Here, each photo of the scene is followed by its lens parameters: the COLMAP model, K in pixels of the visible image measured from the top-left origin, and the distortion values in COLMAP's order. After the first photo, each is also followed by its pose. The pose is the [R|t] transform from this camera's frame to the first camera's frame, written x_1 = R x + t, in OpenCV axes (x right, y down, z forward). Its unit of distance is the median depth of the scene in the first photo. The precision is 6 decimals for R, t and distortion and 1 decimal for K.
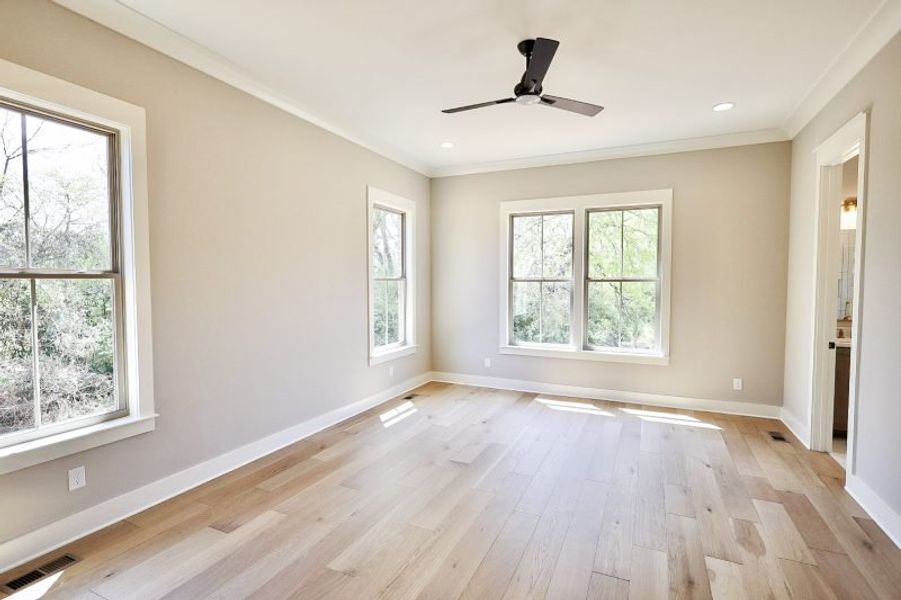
lens RADIAL K [[419.0, 0, 451.8], [0, 419.0, 300.8], [0, 0, 1]] dist [0.003531, -0.000065]
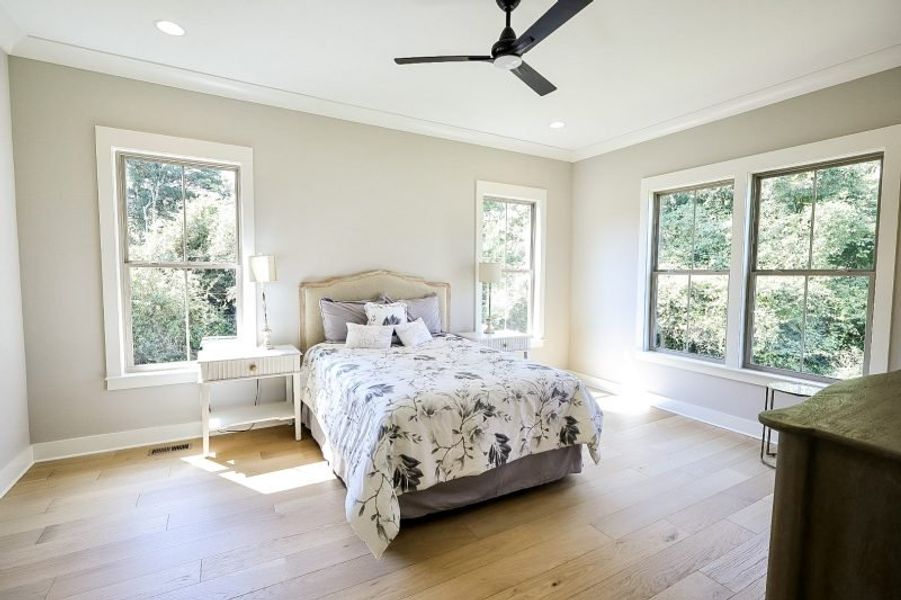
lens RADIAL K [[398.2, 0, 450.5], [0, 398.2, 300.0], [0, 0, 1]] dist [-0.000677, -0.000117]
pose [[0.812382, 0.048551, -0.581101, 0.301957], [-0.039104, 0.998820, 0.028784, -0.002415], [0.581813, -0.000661, 0.813322, 0.139433]]
